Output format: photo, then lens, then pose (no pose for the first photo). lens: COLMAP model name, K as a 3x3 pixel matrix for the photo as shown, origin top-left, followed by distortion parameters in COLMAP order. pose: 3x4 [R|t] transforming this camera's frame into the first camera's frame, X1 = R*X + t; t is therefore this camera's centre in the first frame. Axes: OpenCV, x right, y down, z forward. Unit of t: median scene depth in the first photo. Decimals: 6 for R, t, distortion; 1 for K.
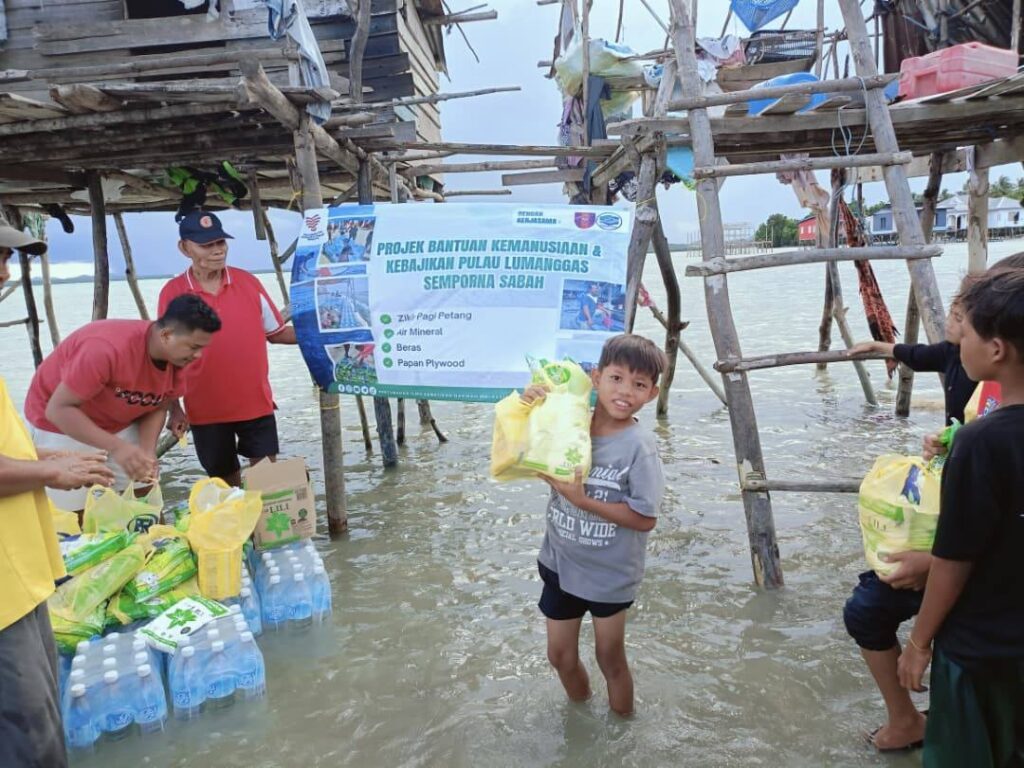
lens RADIAL K [[770.9, 0, 509.7], [0, 770.9, 376.4], [0, 0, 1]] dist [0.027732, -0.013907]
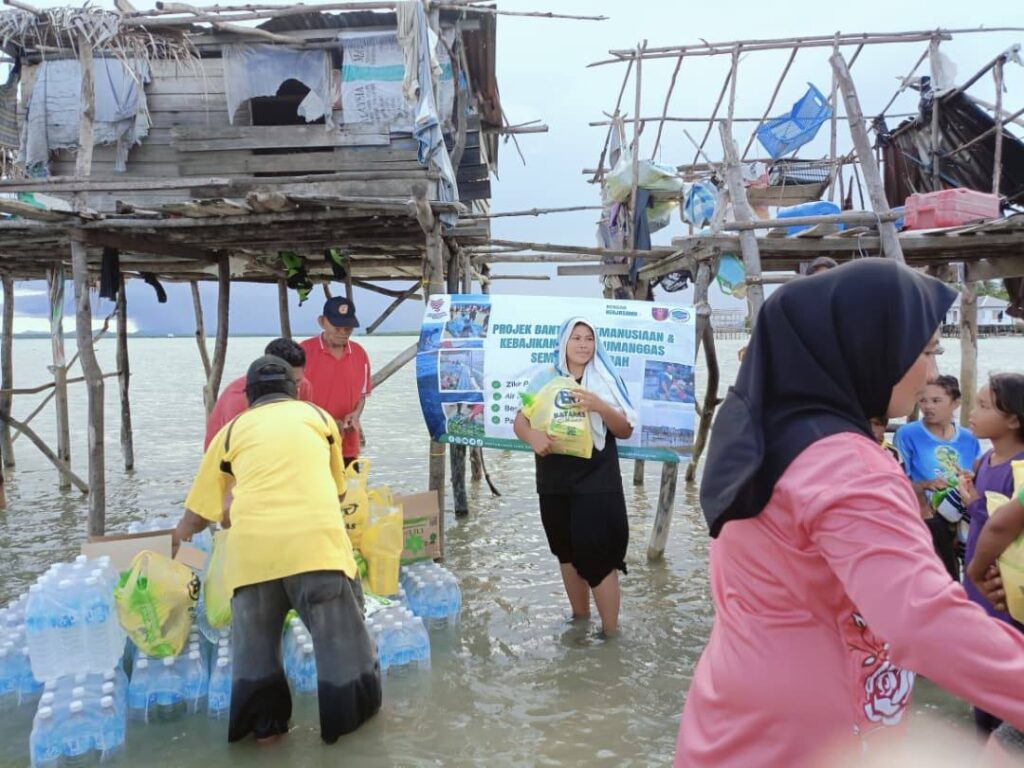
lens RADIAL K [[770.2, 0, 505.0], [0, 770.2, 376.5], [0, 0, 1]] dist [0.045400, -0.039421]
pose [[0.999009, 0.043748, 0.008199, -0.139035], [-0.042767, 0.994510, -0.095500, 0.027809], [-0.012332, 0.095055, 0.995396, -0.212213]]
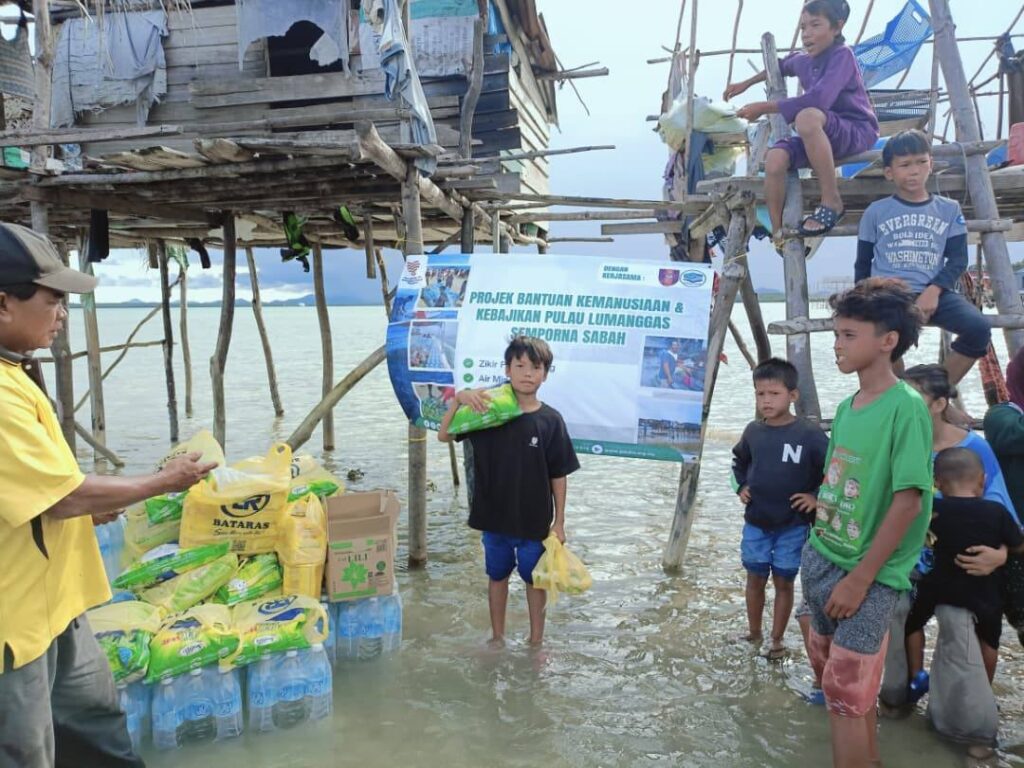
lens RADIAL K [[770.9, 0, 509.7], [0, 770.9, 376.4], [0, 0, 1]] dist [0.027732, -0.013907]
pose [[0.989134, 0.056972, -0.135532, 0.030640], [-0.063958, 0.996809, -0.047759, -0.003752], [0.132378, 0.055909, 0.989621, -0.034204]]
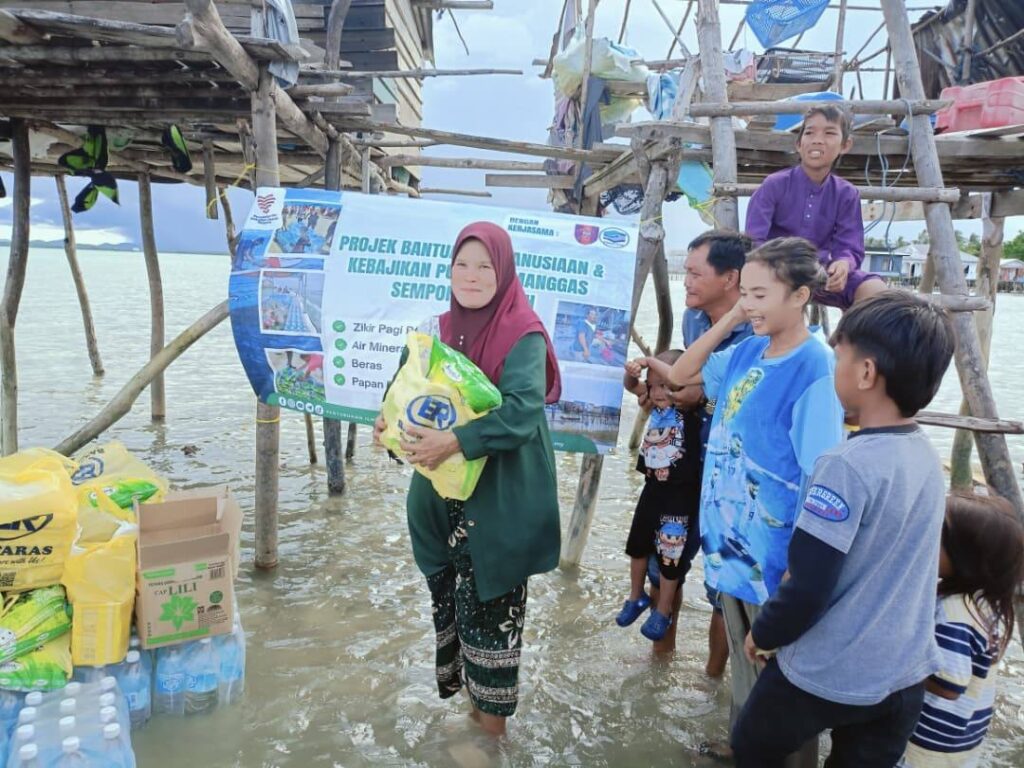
lens RADIAL K [[766.4, 0, 512.4], [0, 766.4, 380.3], [0, 0, 1]] dist [0.024749, -0.010821]
pose [[0.994673, 0.084713, 0.058733, -0.017174], [-0.084545, 0.996405, -0.005339, -0.022084], [-0.058974, 0.000345, 0.998259, 0.132119]]
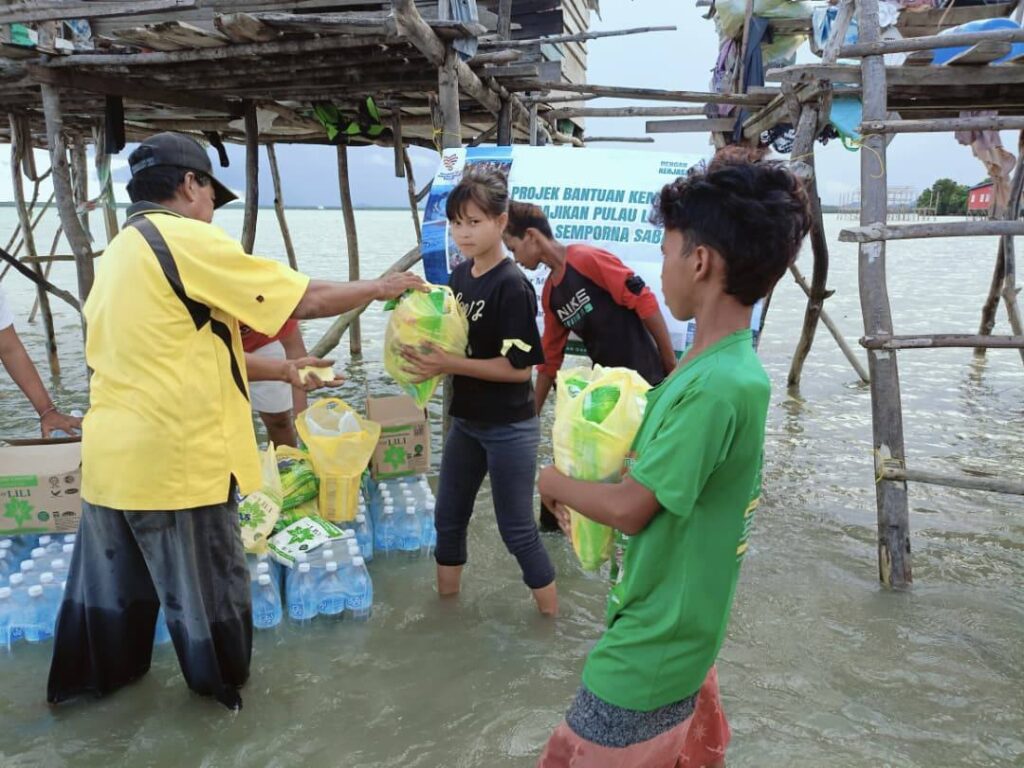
lens RADIAL K [[771.5, 0, 508.0], [0, 771.5, 380.9], [0, 0, 1]] dist [0.020500, -0.009124]
pose [[0.983729, 0.094798, -0.152614, -0.002614], [-0.083789, 0.993502, 0.077030, -0.001753], [0.158924, -0.062989, 0.985279, 0.012738]]
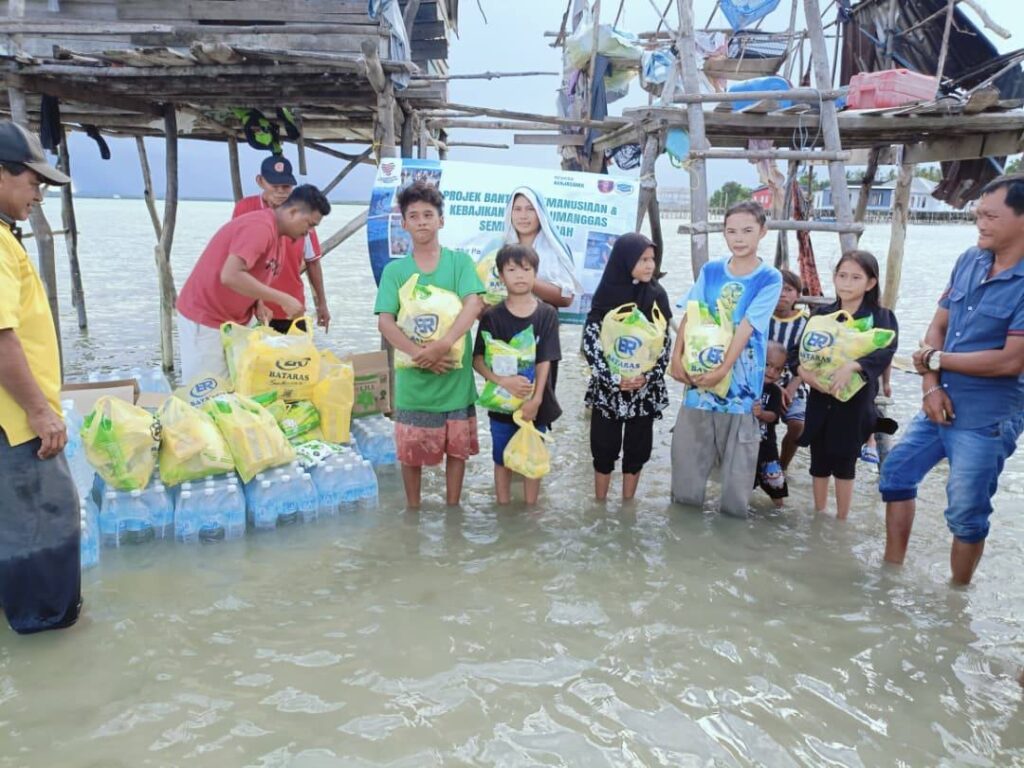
lens RADIAL K [[769.9, 0, 511.4], [0, 769.9, 379.6], [0, 0, 1]] dist [0.022630, -0.012647]
pose [[0.995412, 0.060142, 0.074423, -0.118524], [-0.065108, 0.995679, 0.066207, 0.043137], [-0.070120, -0.070749, 0.995027, -0.265969]]
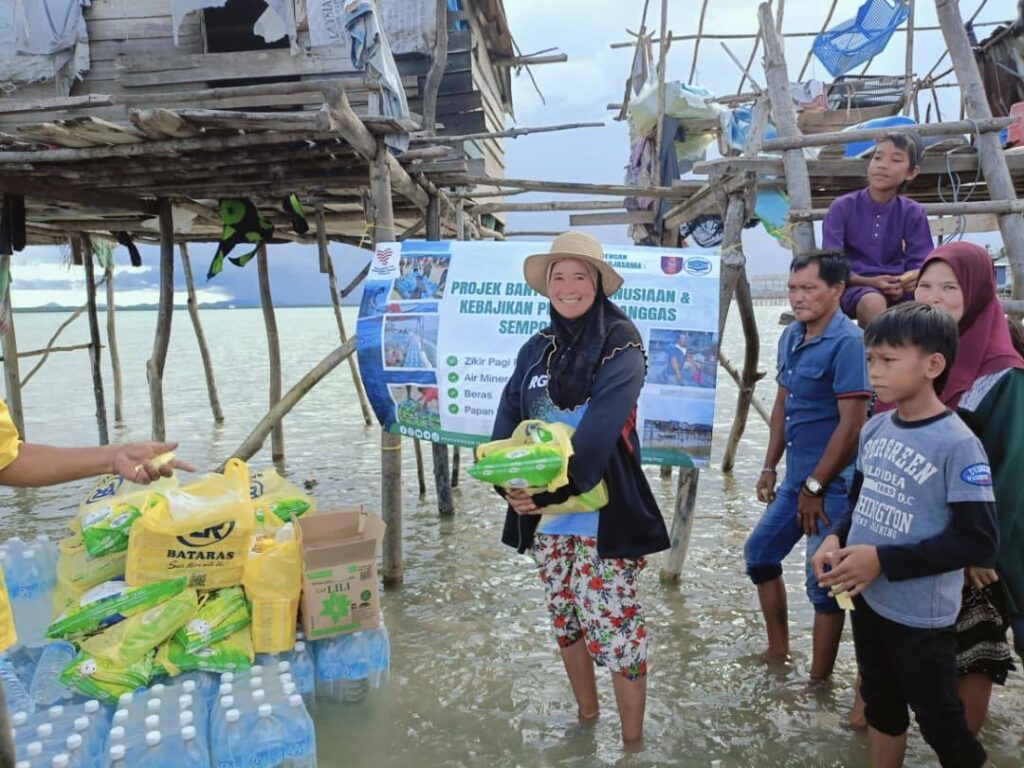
lens RADIAL K [[769.9, 0, 511.4], [0, 769.9, 379.6], [0, 0, 1]] dist [0.022630, -0.012647]
pose [[0.997829, 0.039817, -0.052453, -0.036314], [-0.042351, 0.997944, -0.048107, -0.004628], [0.050430, 0.050224, 0.997464, 0.050597]]
